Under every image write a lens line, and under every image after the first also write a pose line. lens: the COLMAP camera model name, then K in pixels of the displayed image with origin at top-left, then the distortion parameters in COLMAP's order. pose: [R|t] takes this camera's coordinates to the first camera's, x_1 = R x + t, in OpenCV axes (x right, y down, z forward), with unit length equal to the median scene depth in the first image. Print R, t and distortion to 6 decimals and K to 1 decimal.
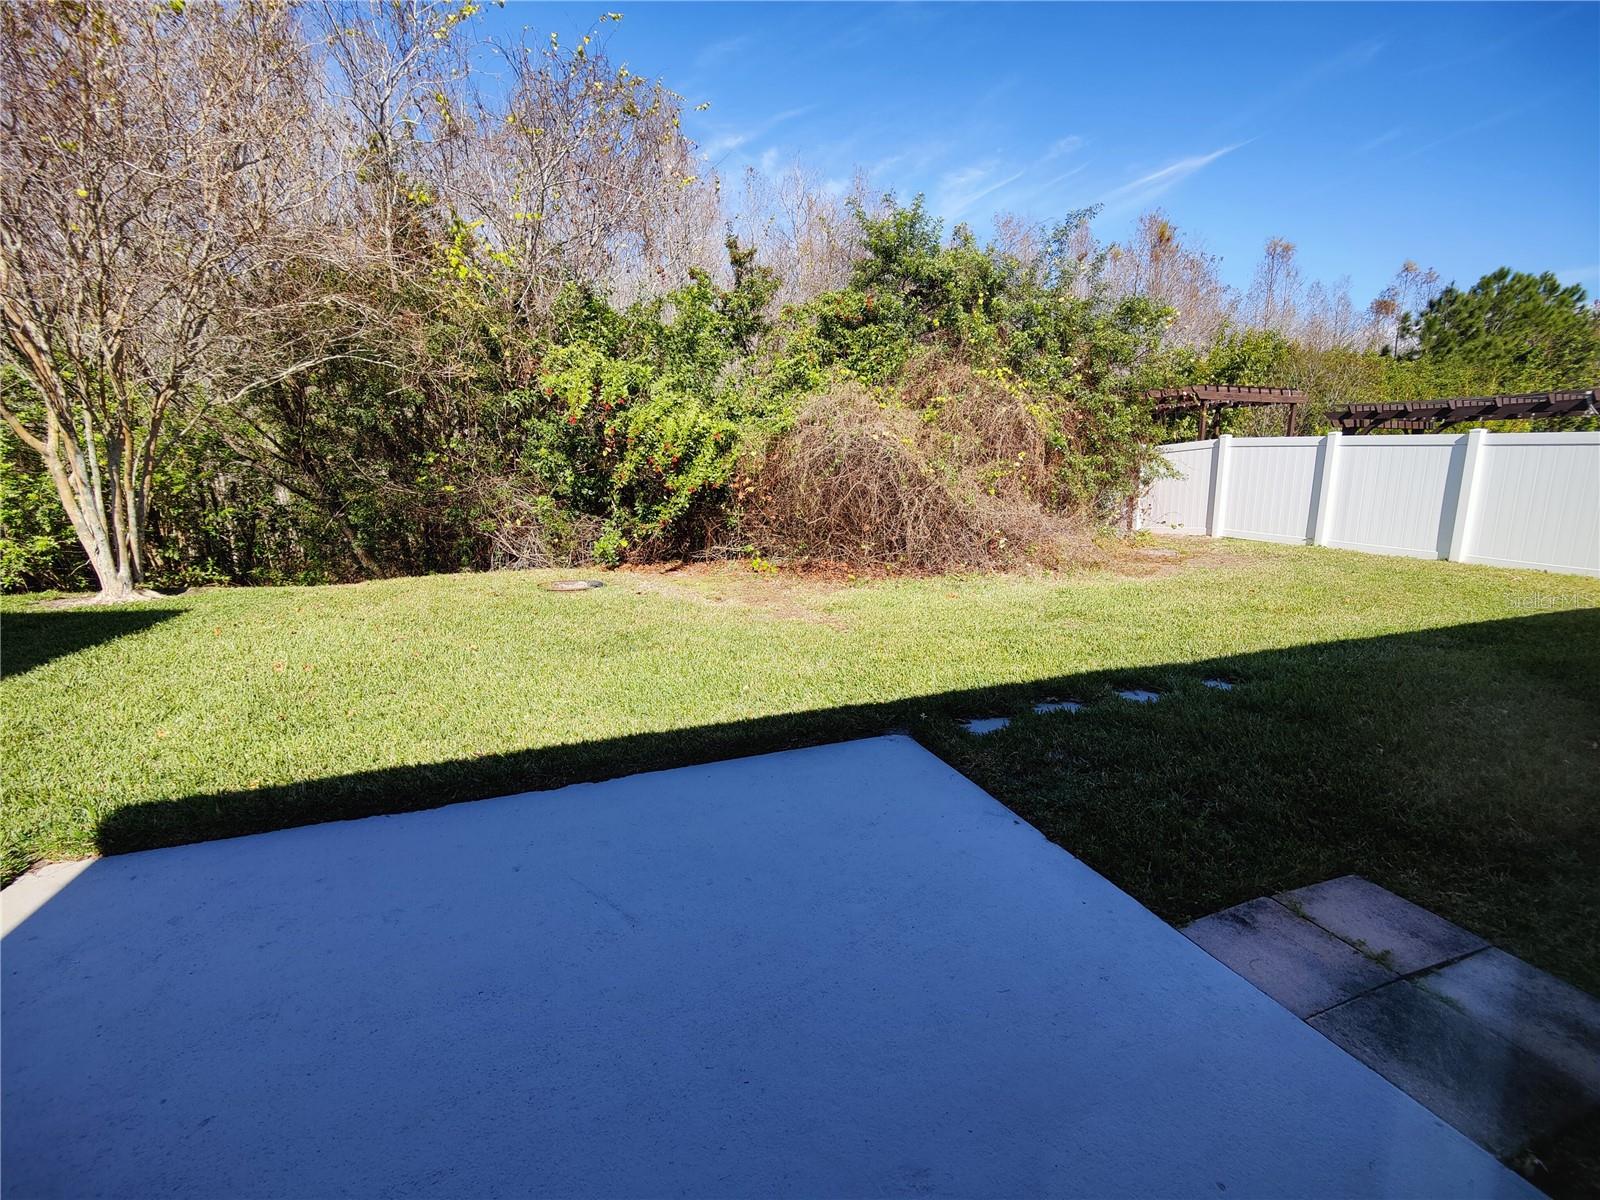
lens RADIAL K [[682.7, 0, 790.1], [0, 682.7, 585.3], [0, 0, 1]] dist [-0.000764, -0.012832]
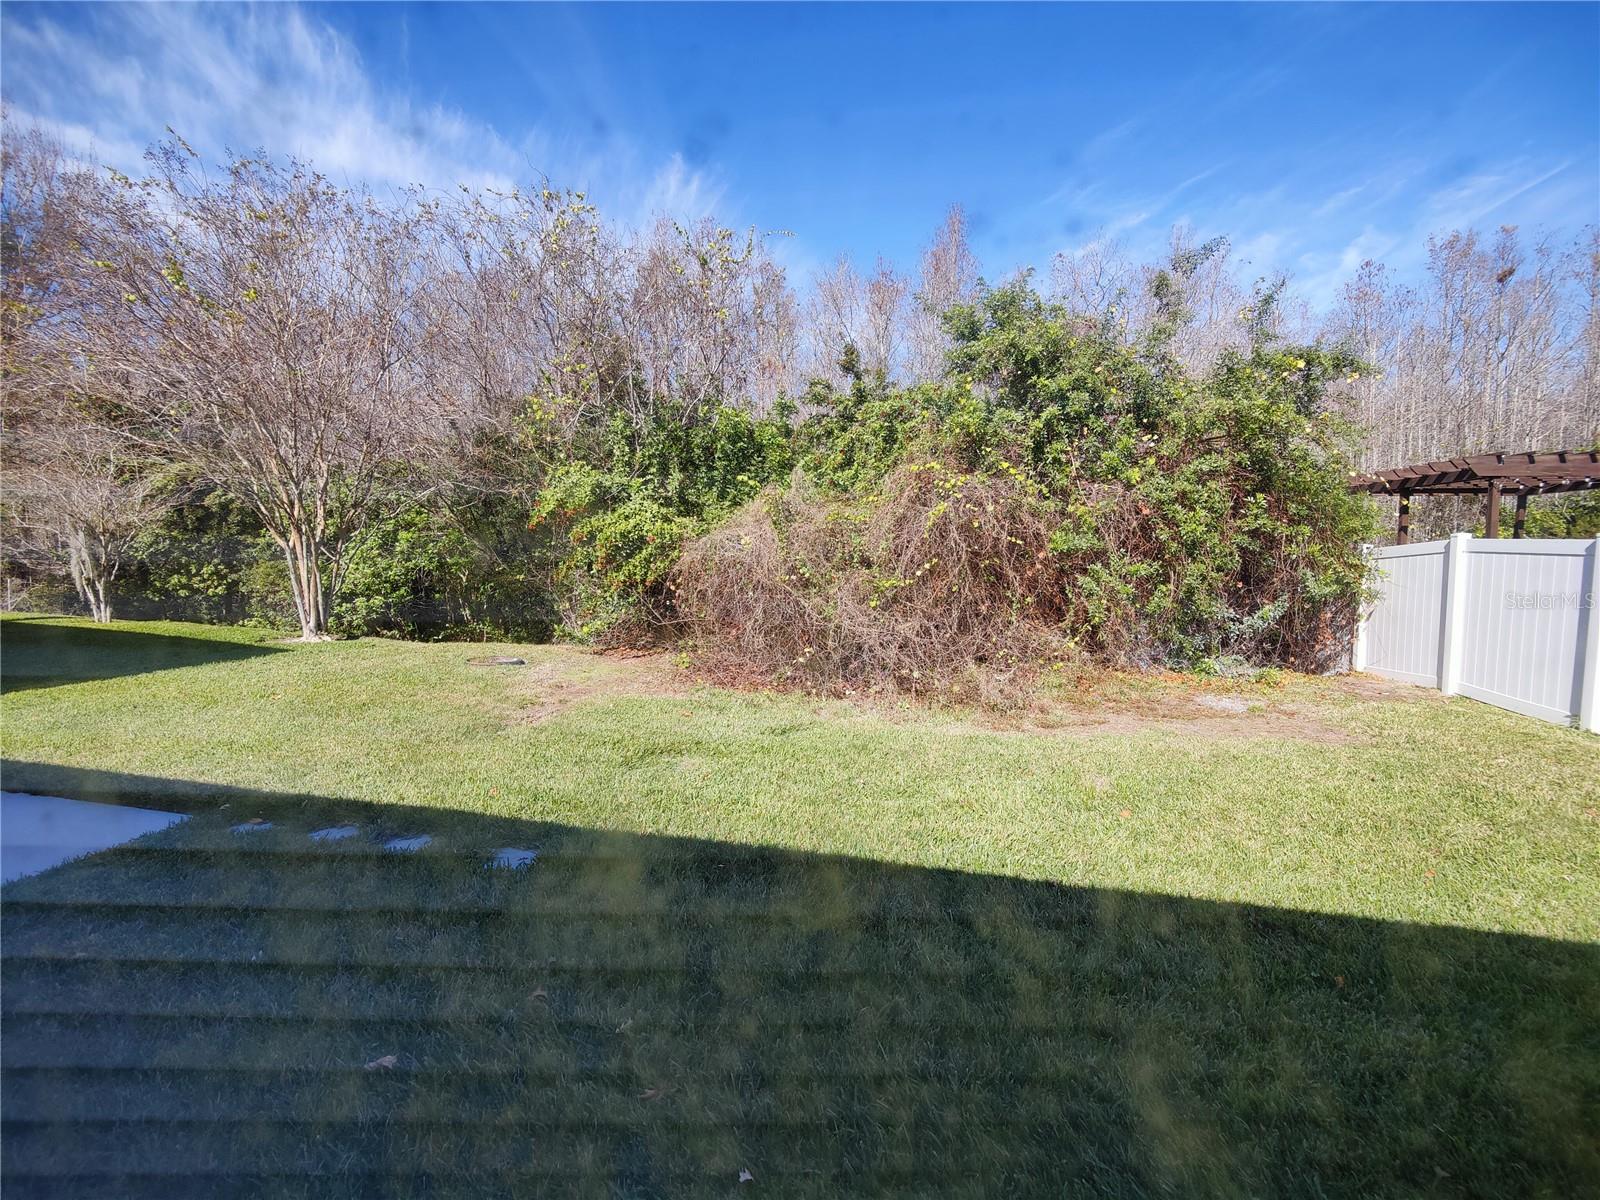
lens RADIAL K [[694.2, 0, 804.5], [0, 694.2, 593.3], [0, 0, 1]] dist [0.002468, -0.000291]
pose [[0.844017, 0.047426, -0.534215, 0.472707], [-0.110653, 0.990050, -0.086928, -0.041946], [0.524777, 0.132481, 0.840867, 0.144750]]
